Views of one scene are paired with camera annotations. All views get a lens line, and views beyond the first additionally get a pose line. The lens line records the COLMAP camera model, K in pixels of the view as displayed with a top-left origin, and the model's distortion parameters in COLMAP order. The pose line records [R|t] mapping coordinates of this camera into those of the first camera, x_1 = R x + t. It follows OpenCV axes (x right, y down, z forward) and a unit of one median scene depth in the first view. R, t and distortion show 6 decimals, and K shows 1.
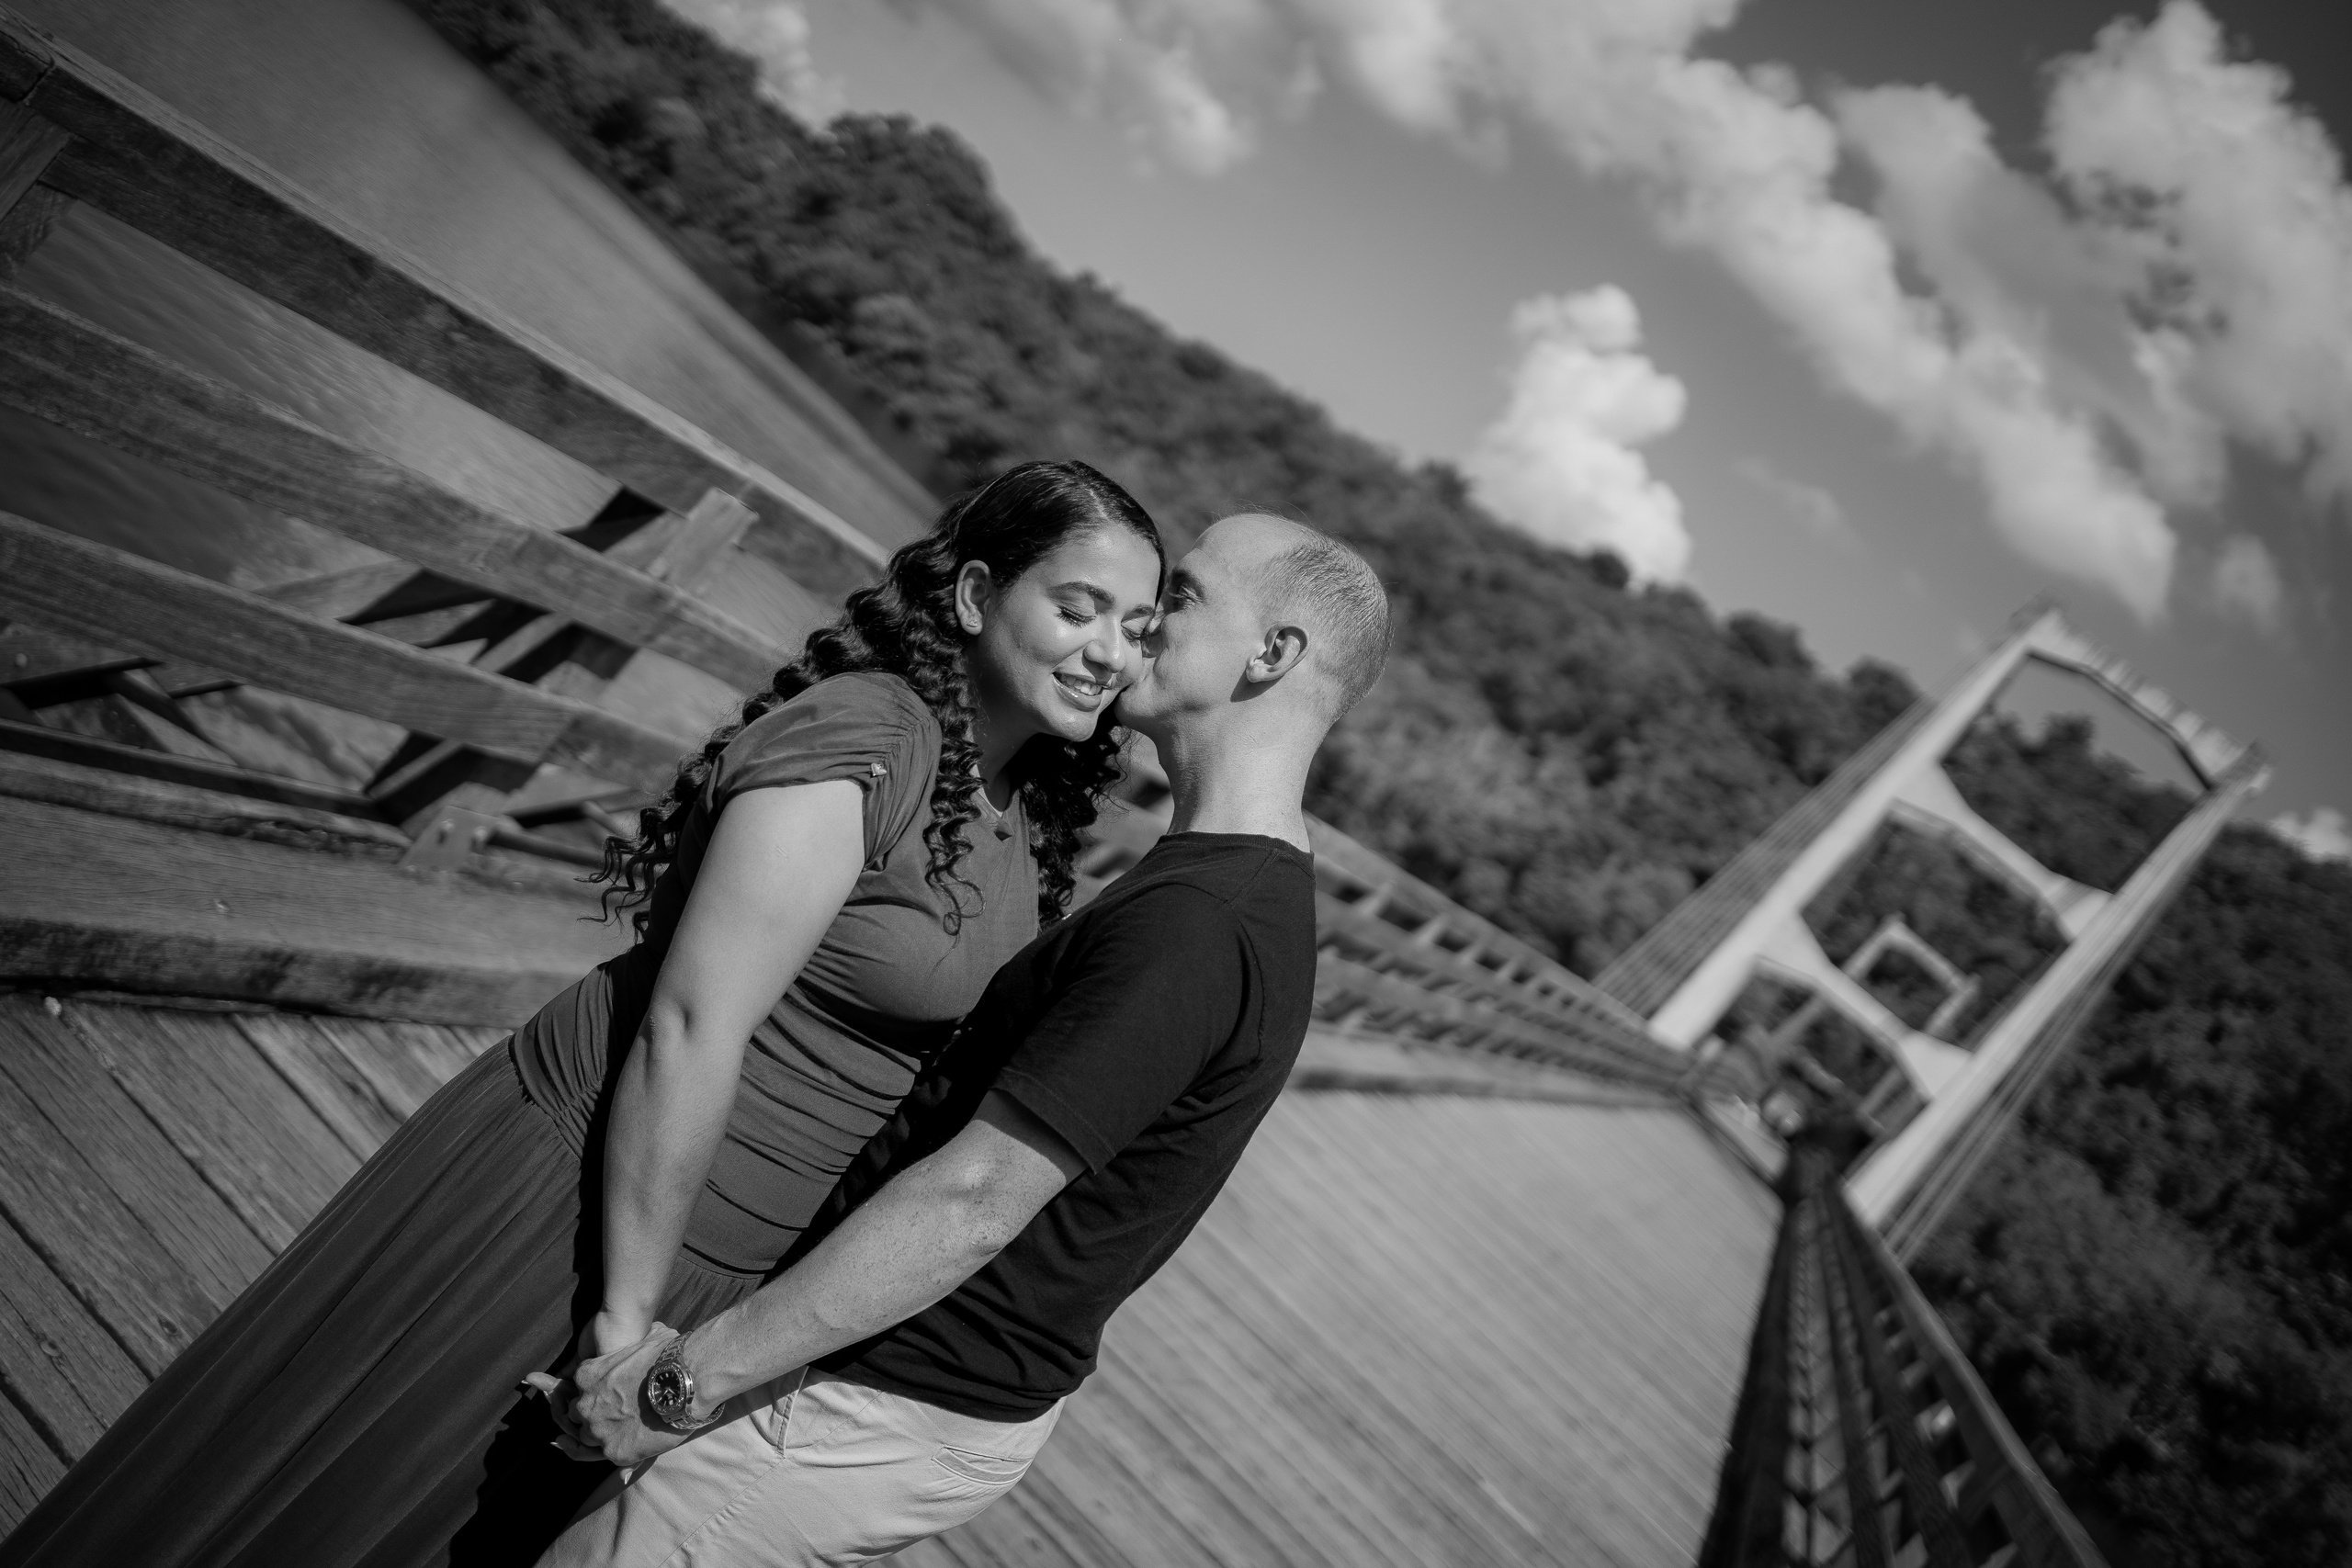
lens RADIAL K [[2437.4, 0, 1164.2], [0, 2437.4, 754.4], [0, 0, 1]] dist [-0.012015, 0.069746]
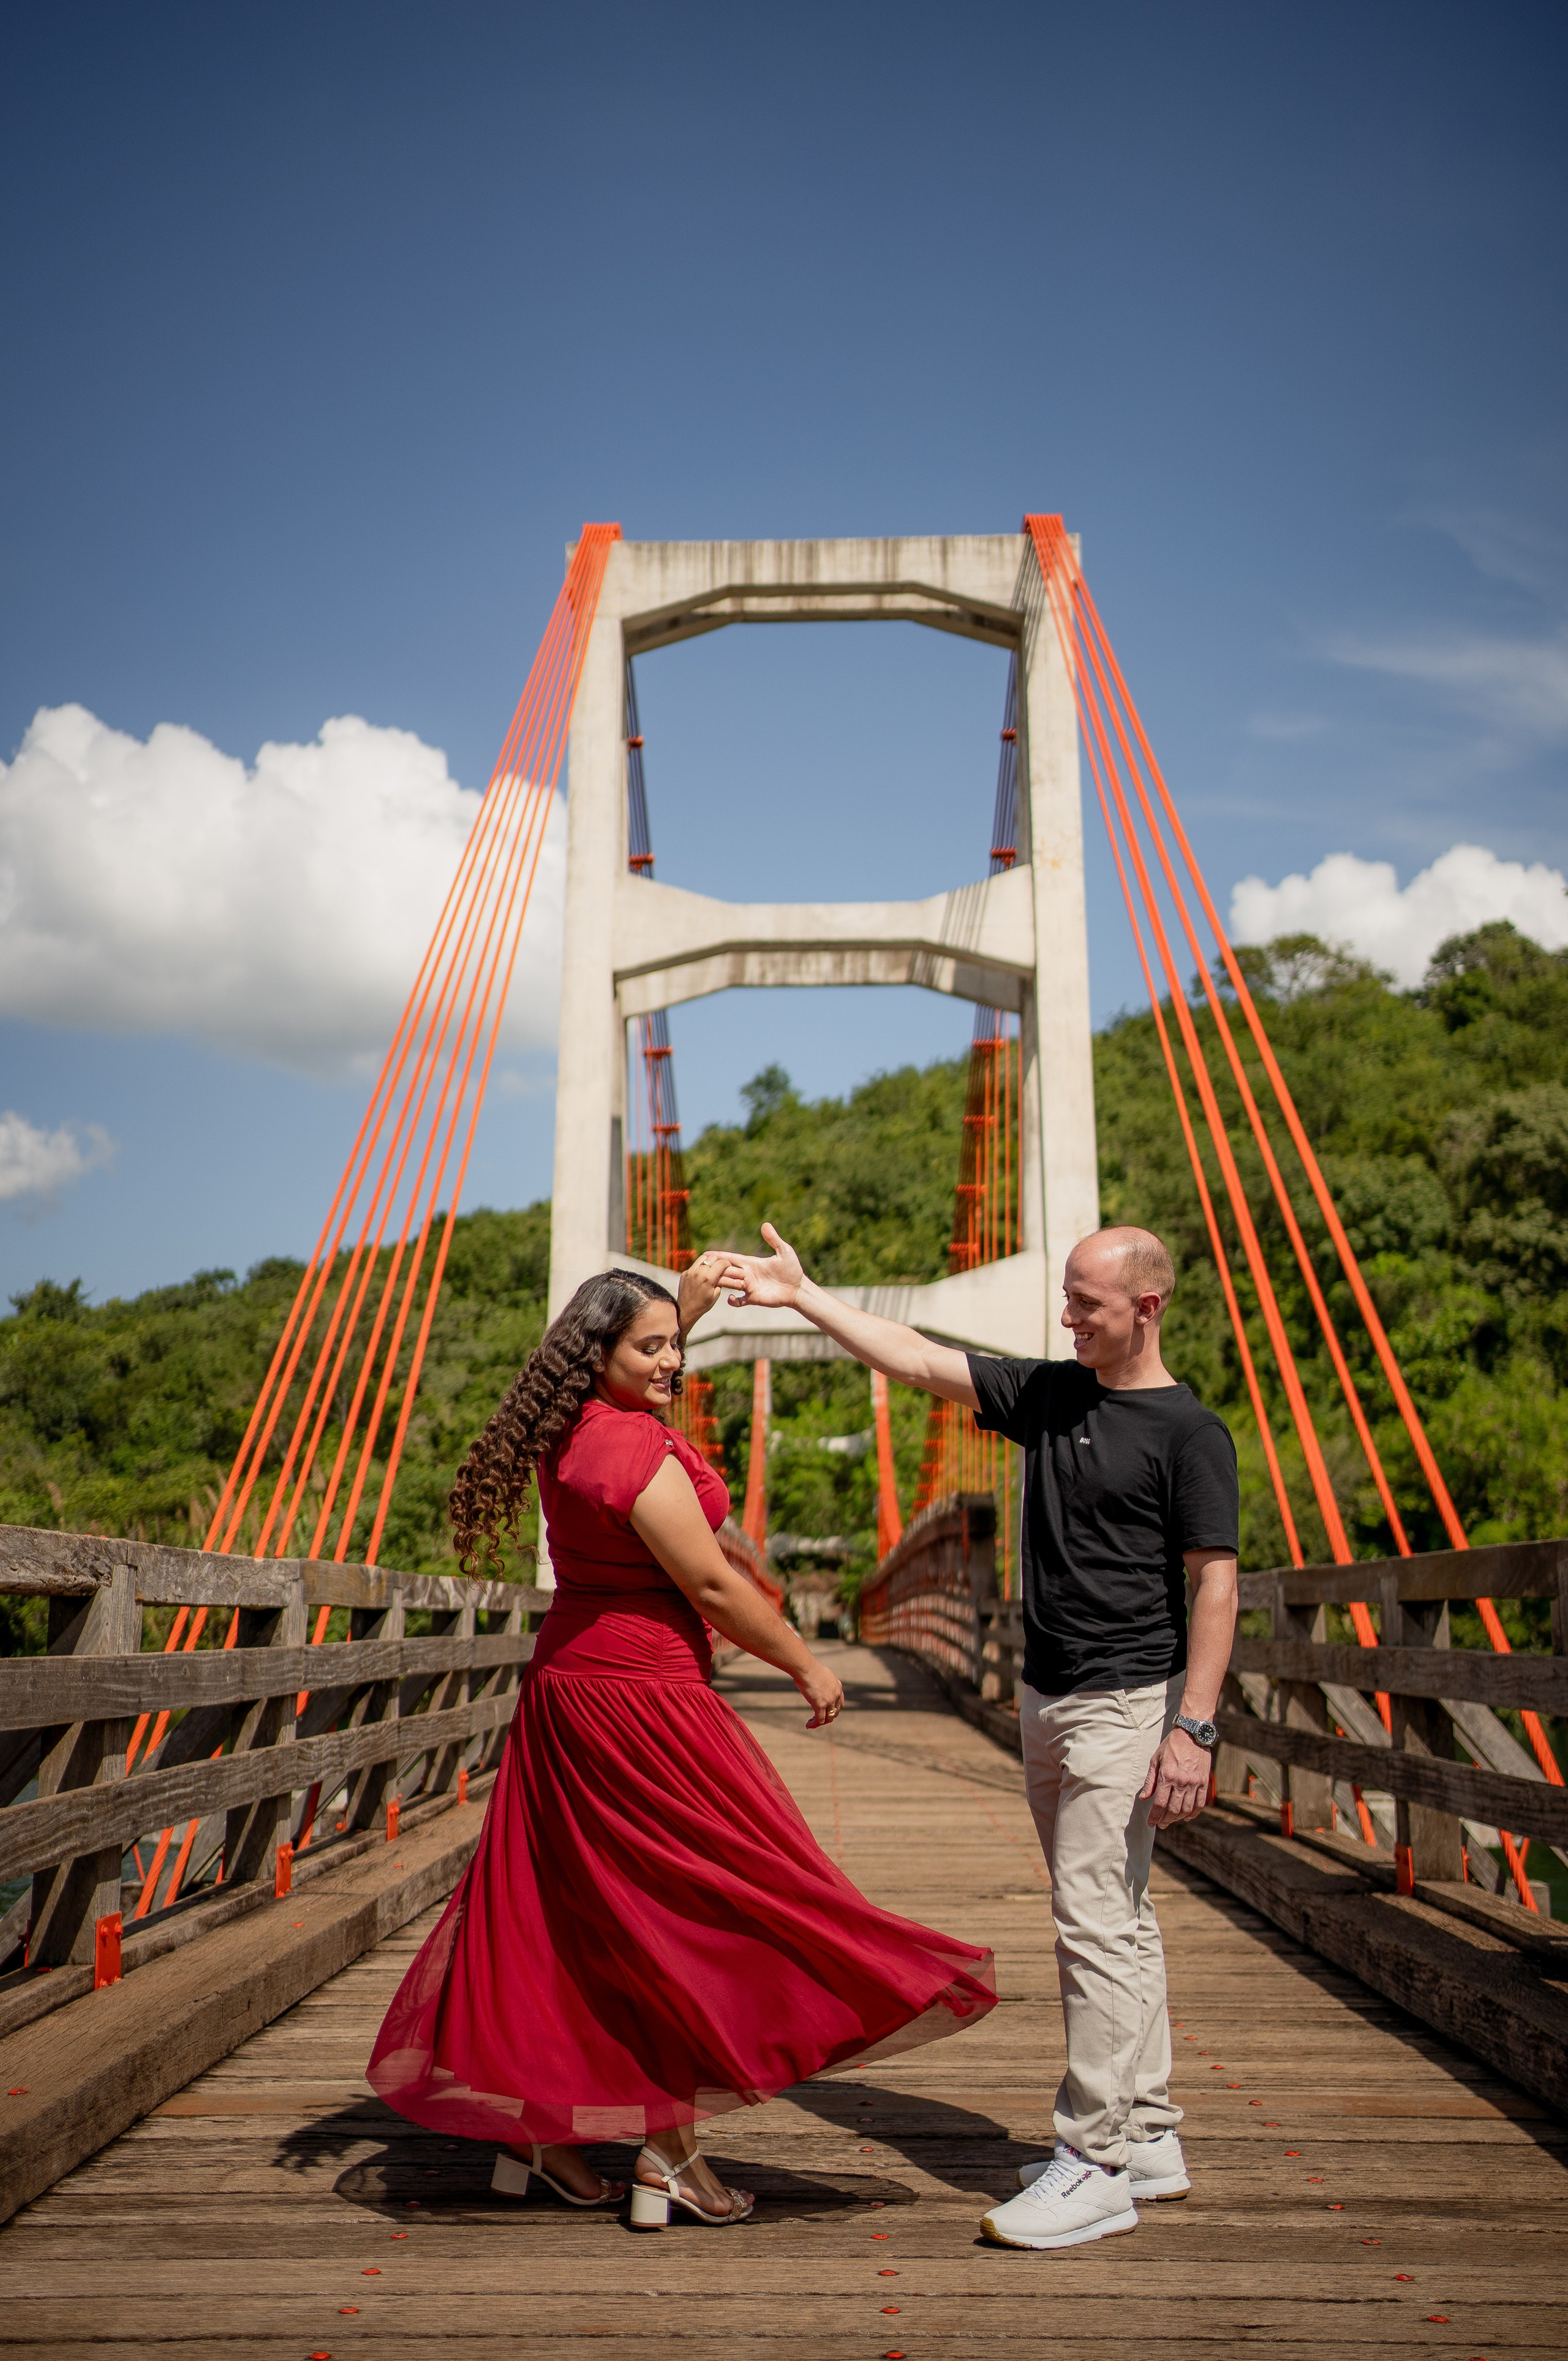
lens RADIAL K [[2447.0, 0, 744.4], [0, 2447.0, 1173.3], [0, 0, 1]] dist [-0.012015, 0.069746]
pose [[0.727395, -0.595090, 0.341708, 0.096175], [0.636917, 0.770815, -0.013422, 0.064288], [-0.255406, 0.227403, 0.939710, 0.426926]]
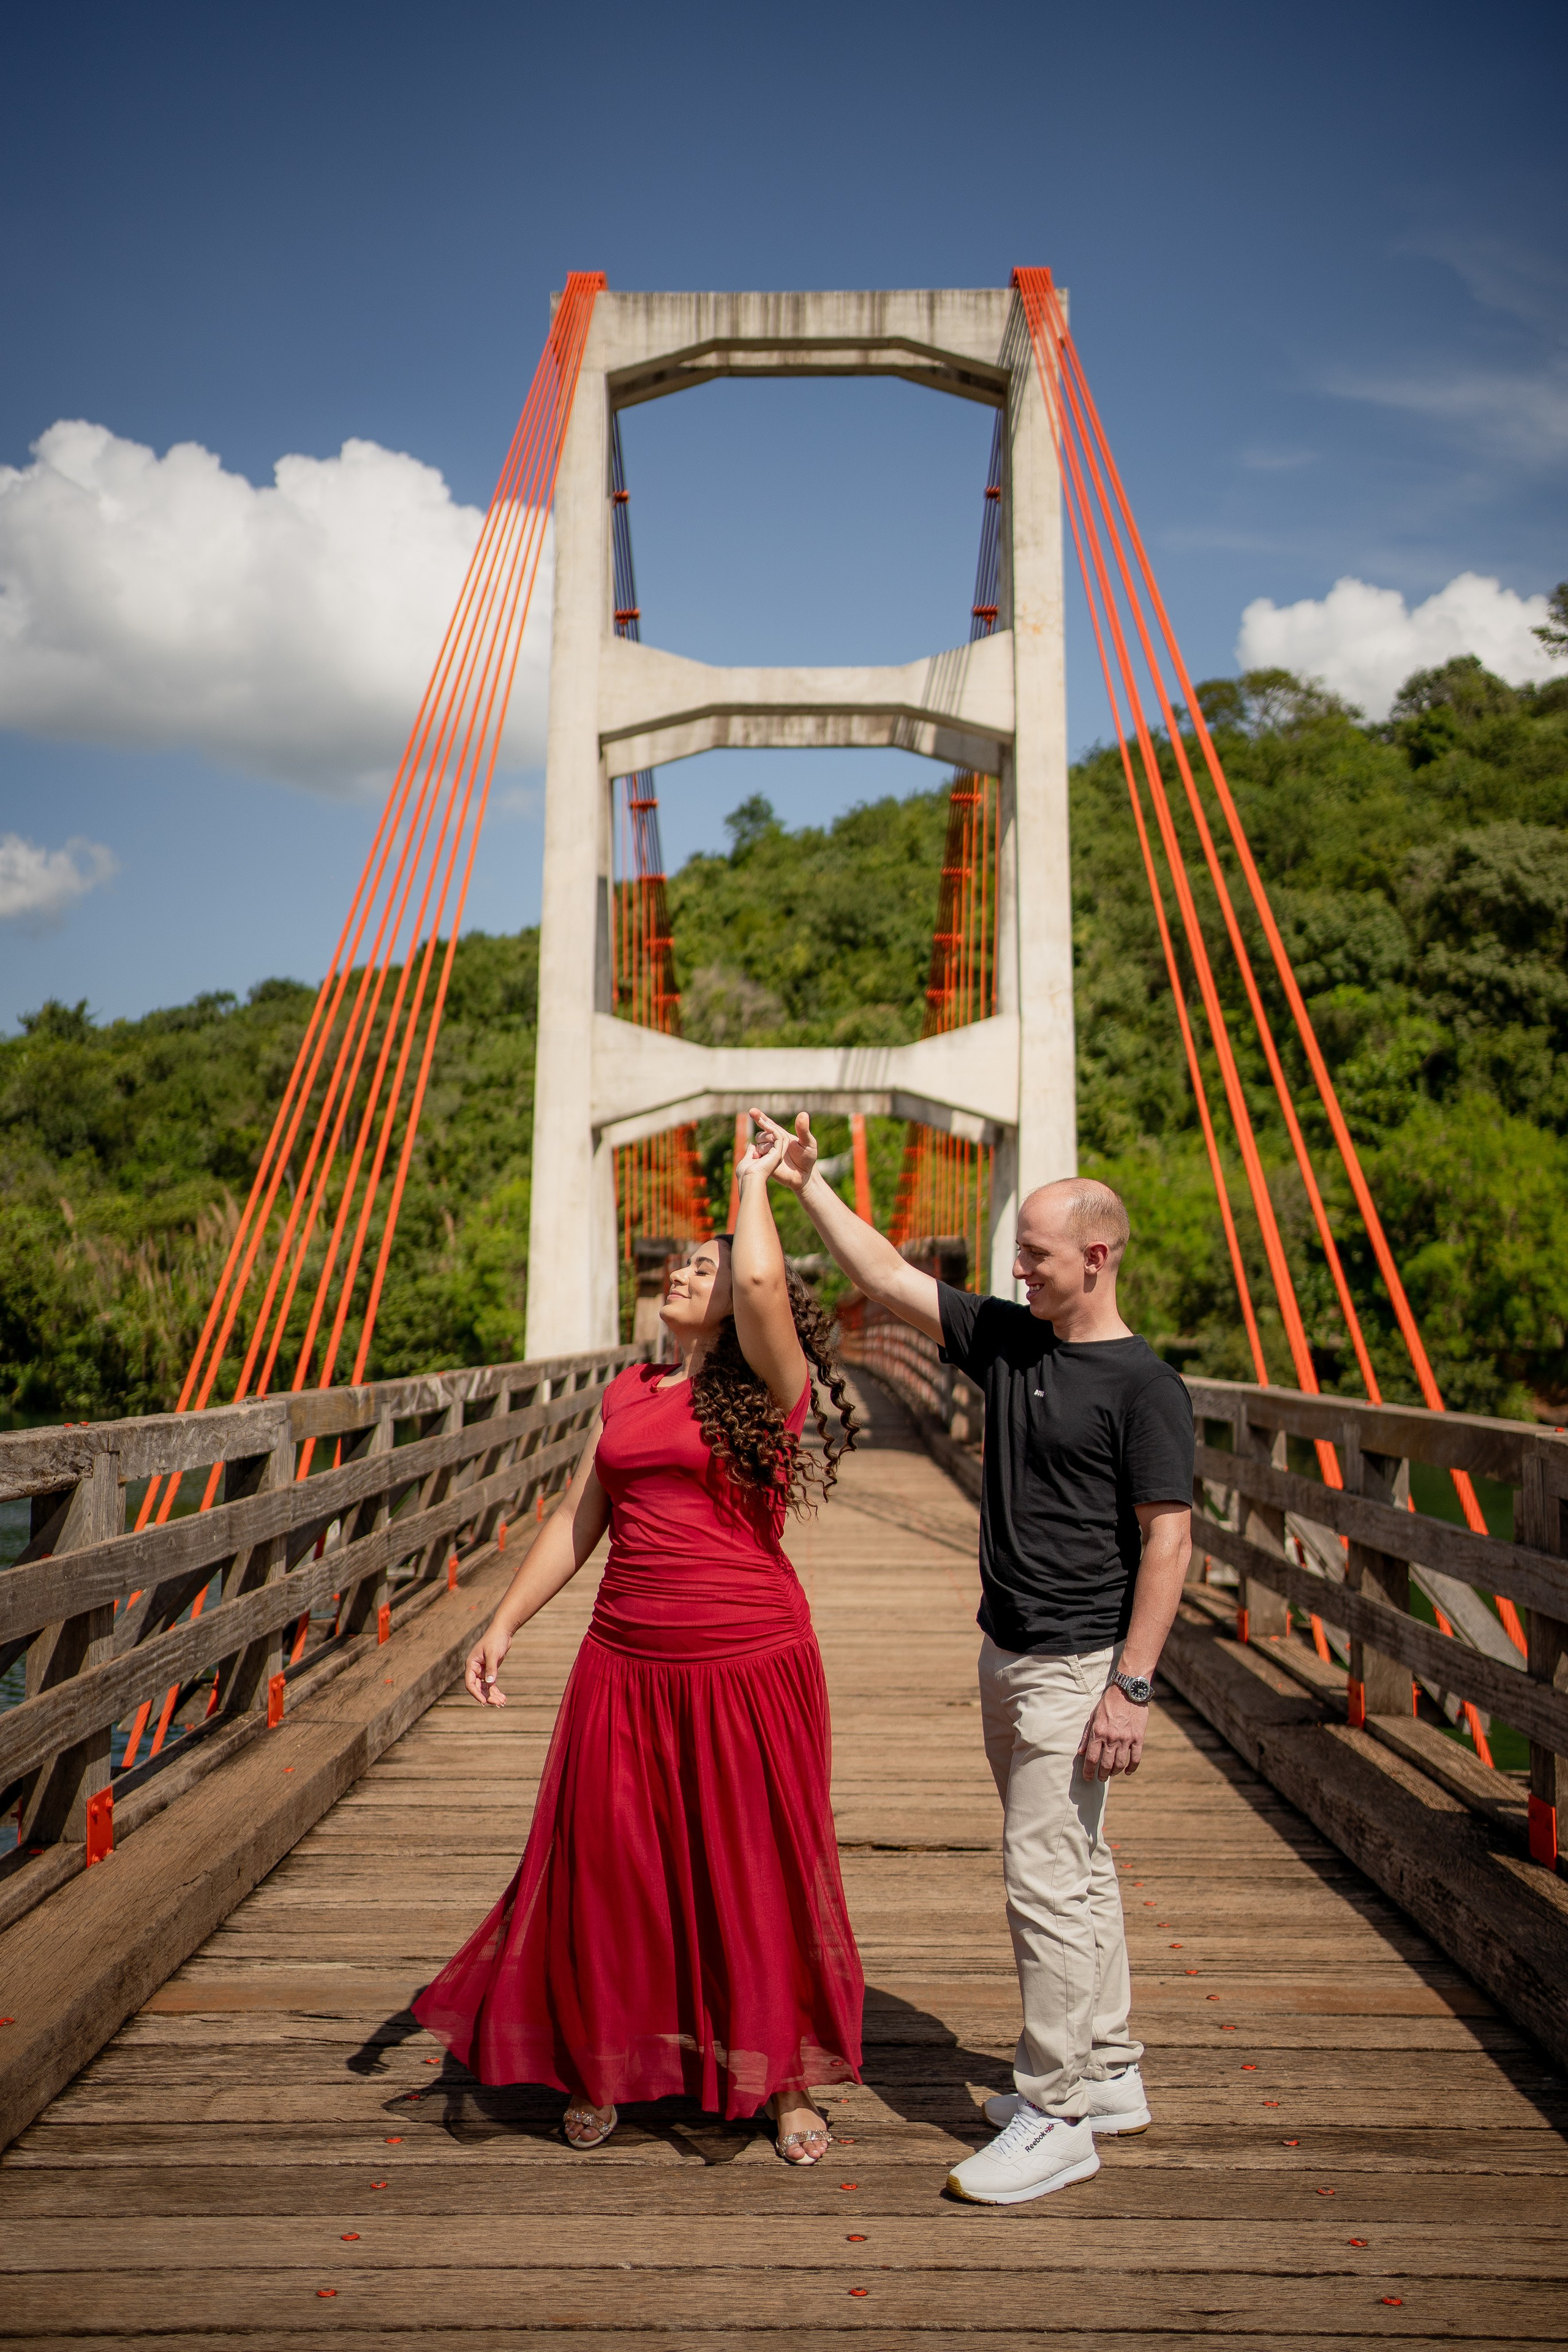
lens RADIAL K [[2348.9, 0, 759.9], [0, 2348.9, 1177.6], [0, 0, 1]] dist [-0.019387, 0.072102]
pose [[0.726524, -0.628335, 0.278132, 0.102563], [0.632204, 0.769822, 0.087709, 0.058647], [-0.269223, 0.112113, 0.956530, 0.430325]]
